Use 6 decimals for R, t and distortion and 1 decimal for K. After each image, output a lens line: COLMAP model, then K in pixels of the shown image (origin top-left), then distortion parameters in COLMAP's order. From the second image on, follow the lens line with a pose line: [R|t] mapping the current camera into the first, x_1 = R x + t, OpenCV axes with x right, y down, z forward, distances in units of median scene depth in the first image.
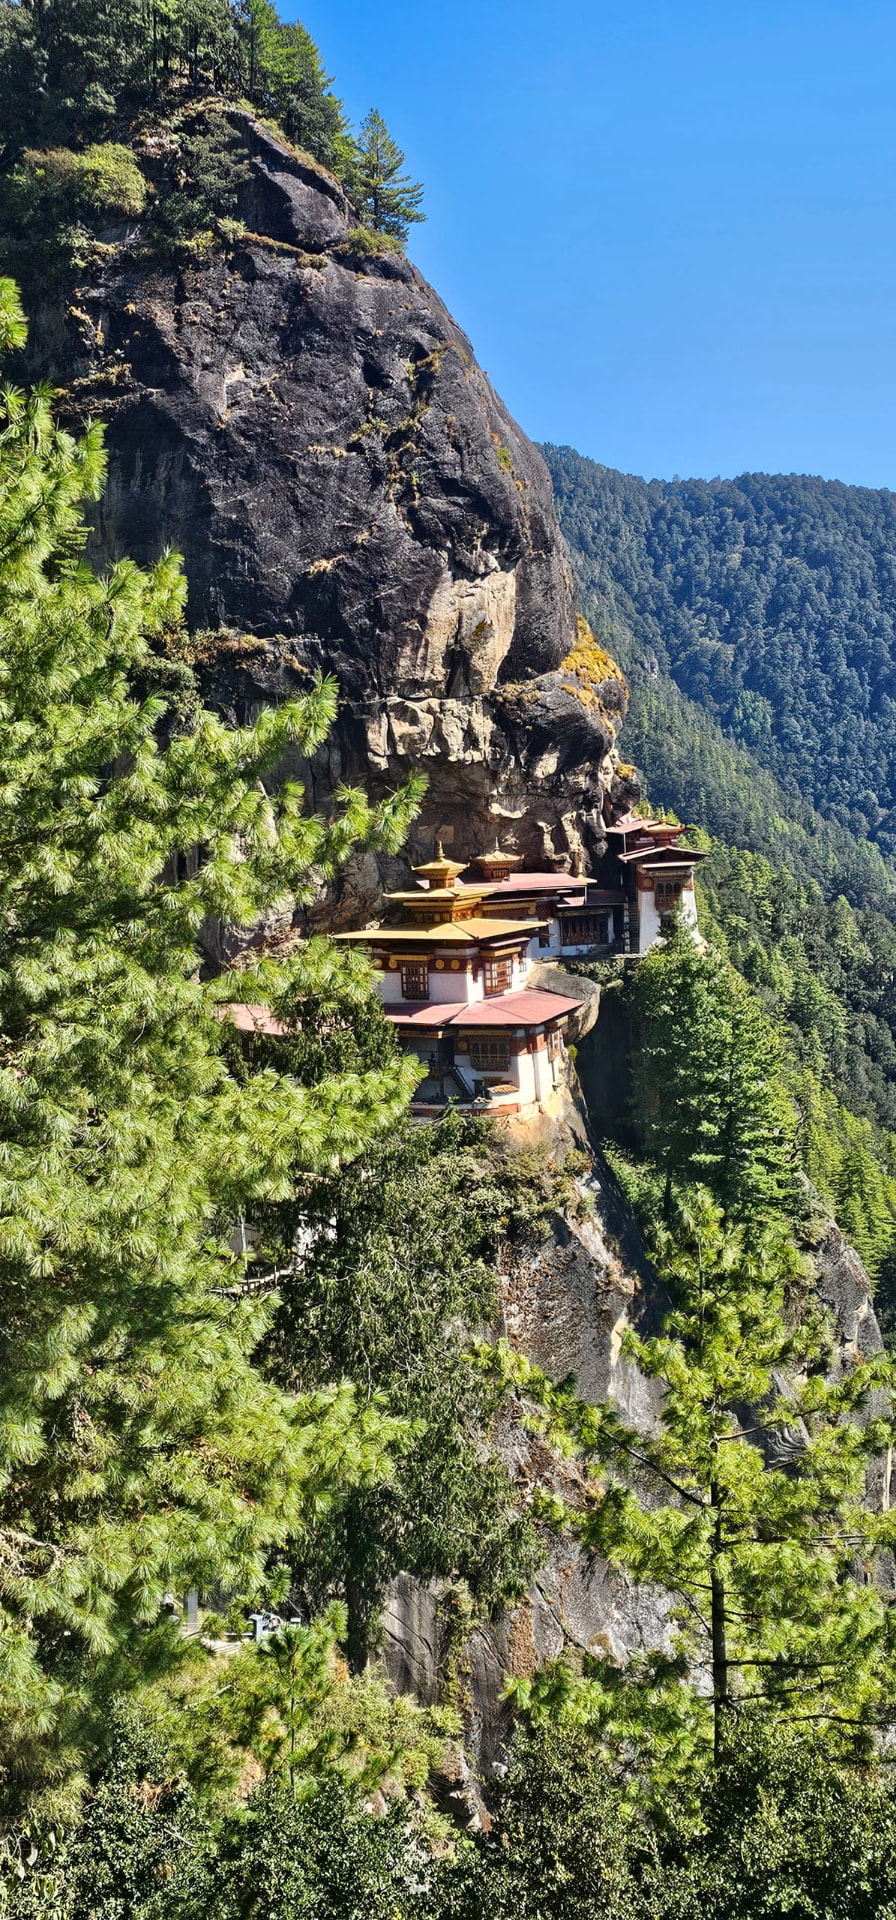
lens RADIAL K [[1941.3, 0, 448.0], [0, 1941.3, 960.0], [0, 0, 1]] dist [0.128644, 0.001851]
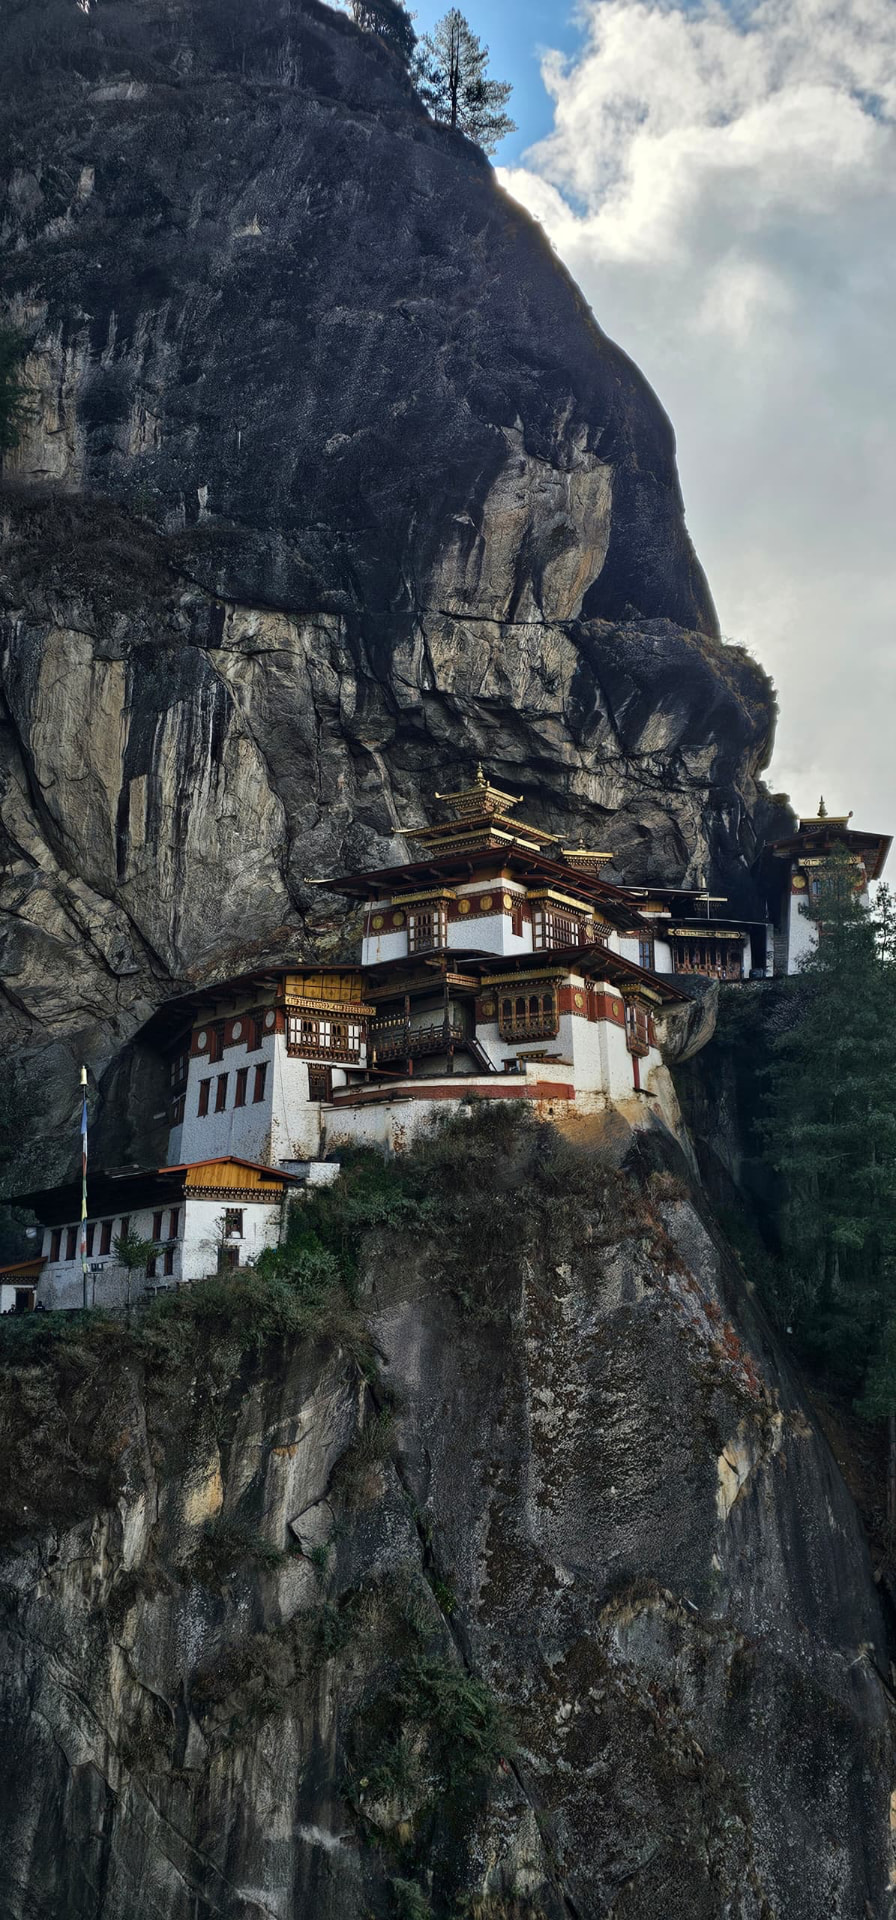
lens RADIAL K [[1941.3, 0, 448.0], [0, 1941.3, 960.0], [0, 0, 1]] dist [0.128644, 0.001851]
pose [[0.992742, 0.004779, -0.120172, 0.064613], [-0.038011, 0.960460, -0.275811, 0.187253], [0.114103, 0.278377, 0.953670, 0.348076]]
